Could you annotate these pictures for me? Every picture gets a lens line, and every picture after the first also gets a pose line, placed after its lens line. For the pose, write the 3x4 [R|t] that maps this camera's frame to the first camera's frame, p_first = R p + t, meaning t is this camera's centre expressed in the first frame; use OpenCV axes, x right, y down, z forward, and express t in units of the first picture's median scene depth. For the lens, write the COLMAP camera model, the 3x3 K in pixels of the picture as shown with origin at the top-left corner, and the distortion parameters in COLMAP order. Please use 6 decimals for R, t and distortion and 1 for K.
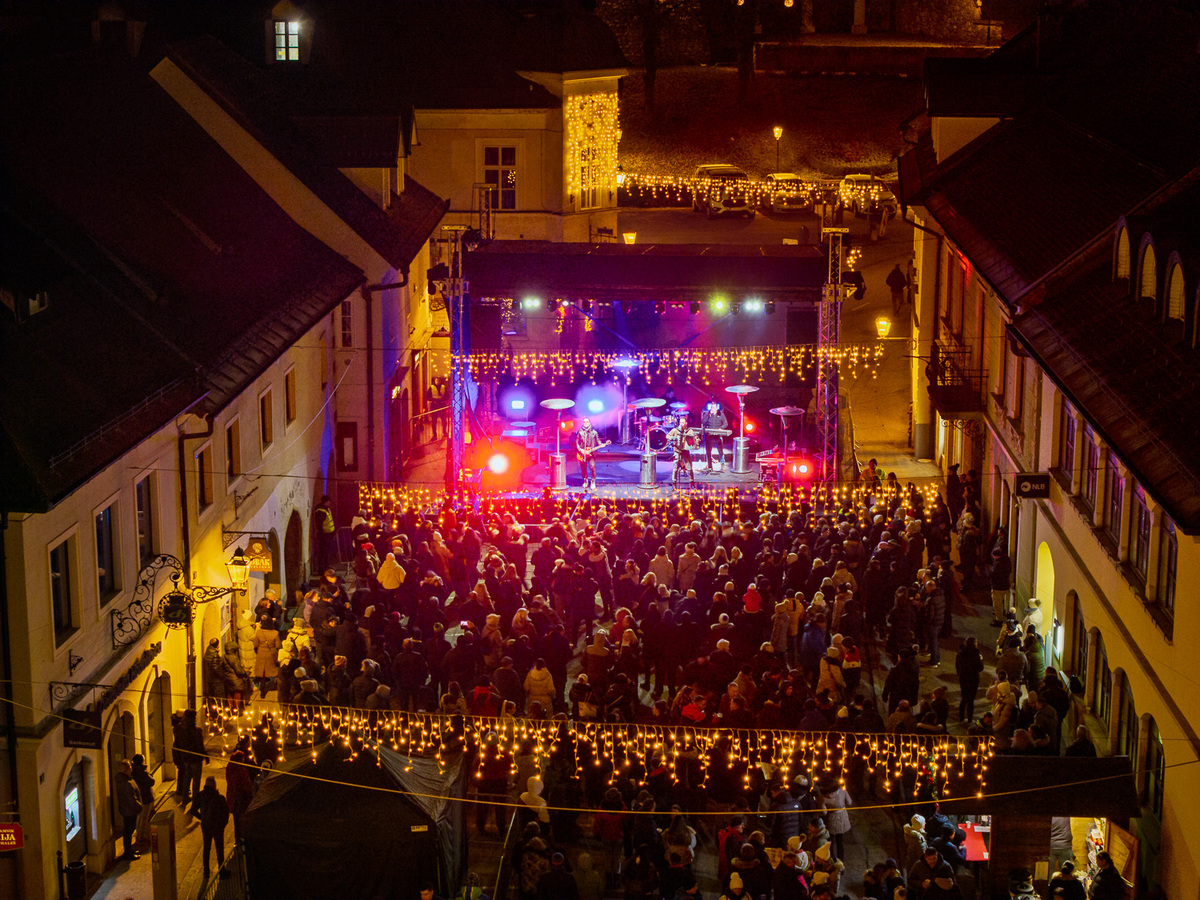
lens RADIAL K [[2568.9, 0, 598.8], [0, 2568.9, 479.1], [0, 0, 1]] dist [-0.163699, 0.480930]
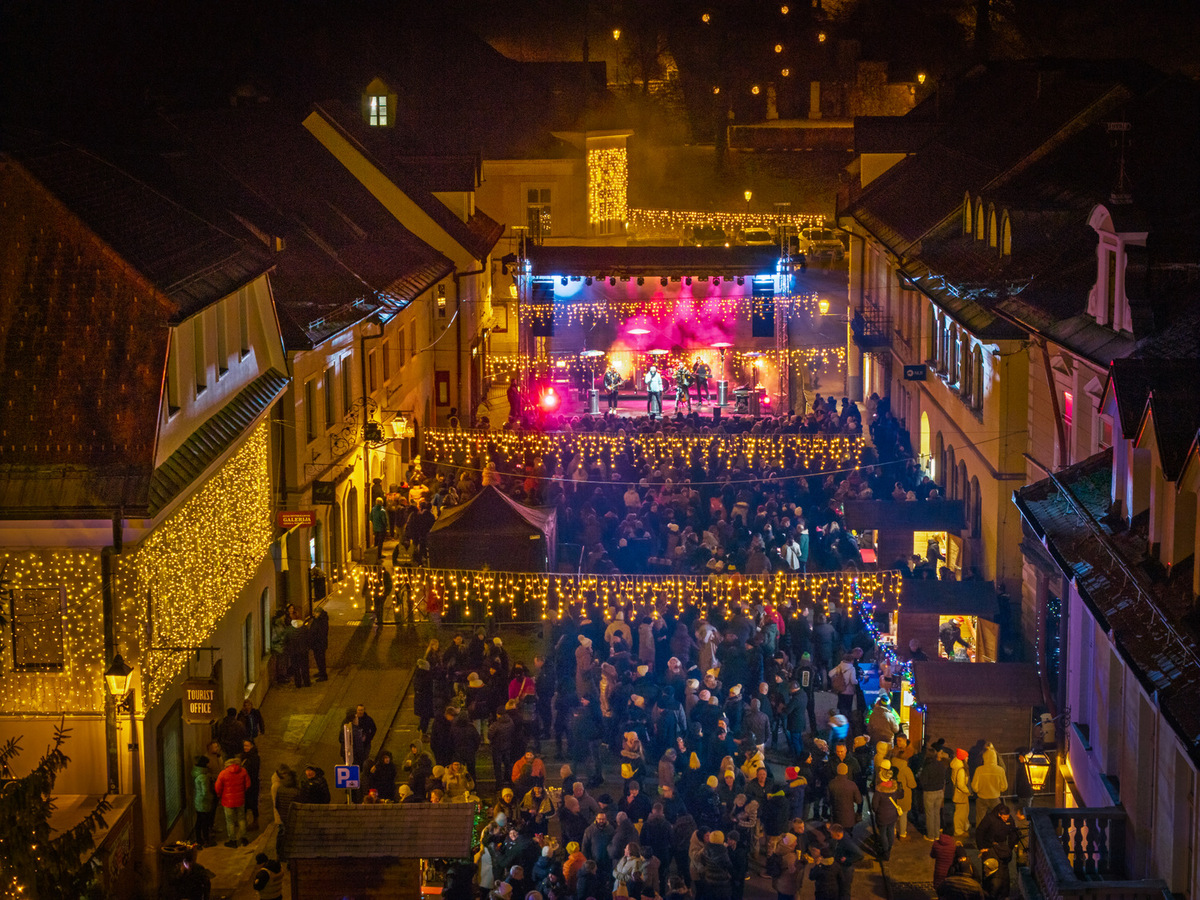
lens RADIAL K [[2479.6, 0, 600.0], [0, 2479.6, 450.0], [0, 0, 1]] dist [0.005477, 0.429834]
pose [[0.999898, -0.012491, 0.006990, -0.028082], [0.012850, 0.998466, -0.053847, 0.124191], [-0.006306, 0.053932, 0.998525, -0.463922]]
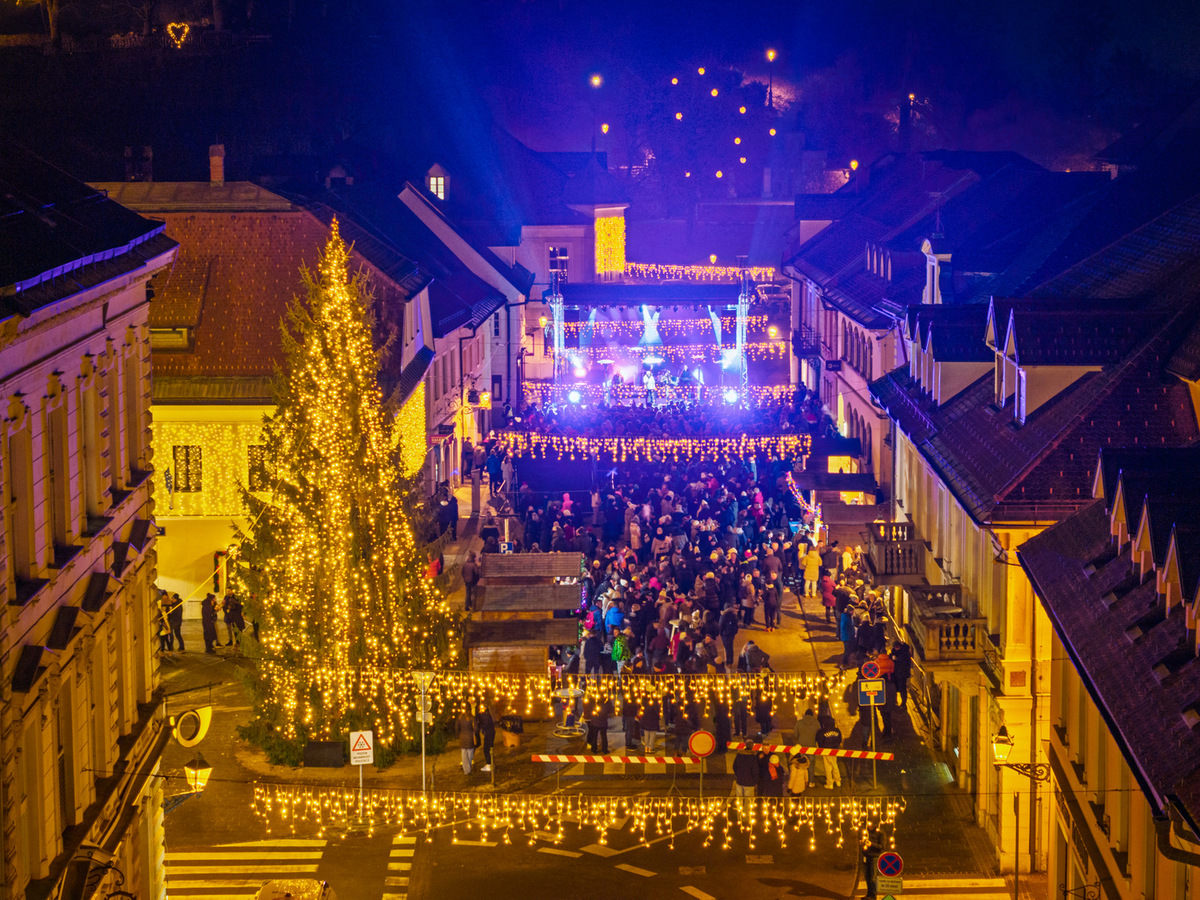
lens RADIAL K [[2479.6, 0, 600.0], [0, 2479.6, 450.0], [0, 0, 1]] dist [0.005477, 0.429834]
pose [[0.999623, -0.010664, 0.025293, -0.088163], [0.012829, 0.996121, -0.087057, 0.258731], [-0.024266, 0.087348, 0.995882, -1.130188]]
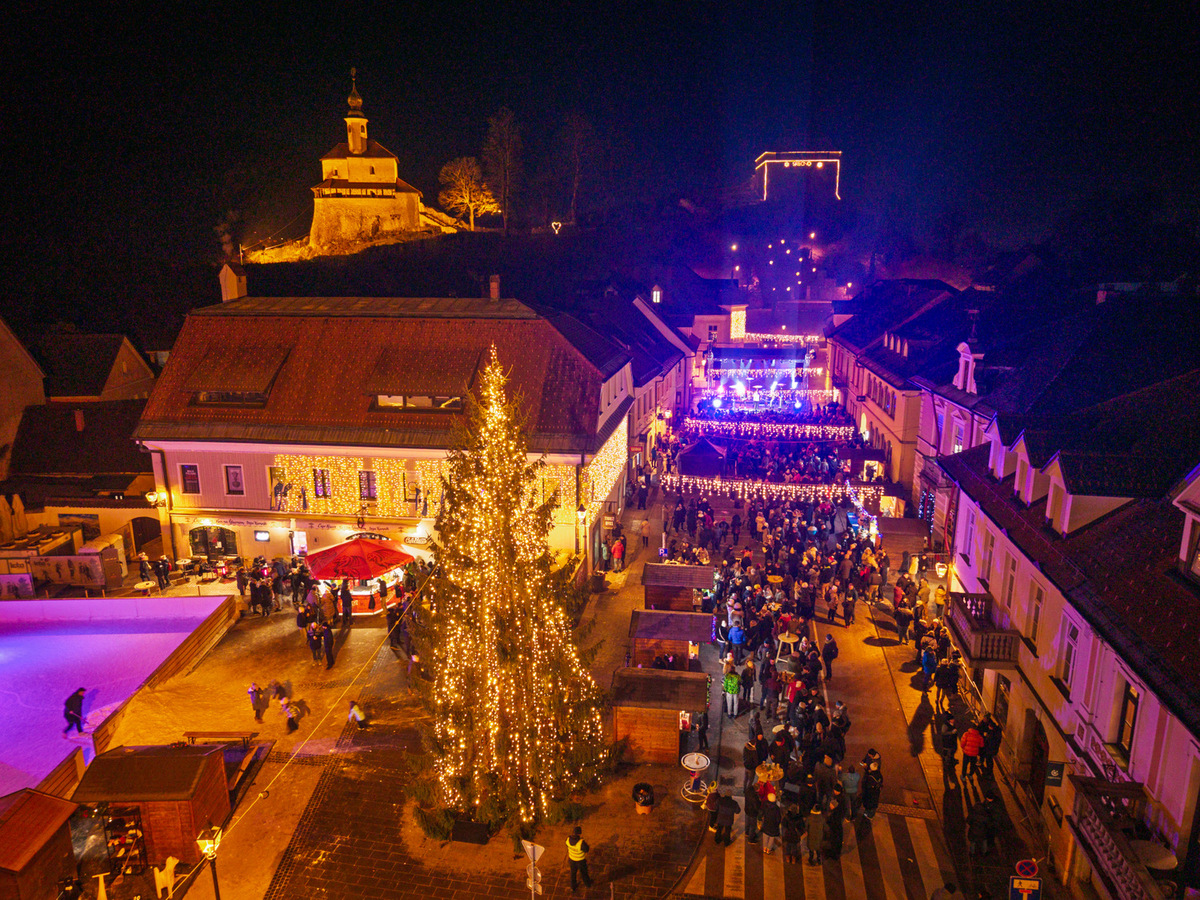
lens RADIAL K [[837.4, 0, 600.0], [0, 837.4, 450.0], [0, 0, 1]] dist [0.169249, -0.416148]
pose [[0.991954, 0.024508, -0.124202, -0.072493], [-0.025272, 0.999670, -0.004580, 0.100179], [0.124049, 0.007682, 0.992246, -0.389339]]
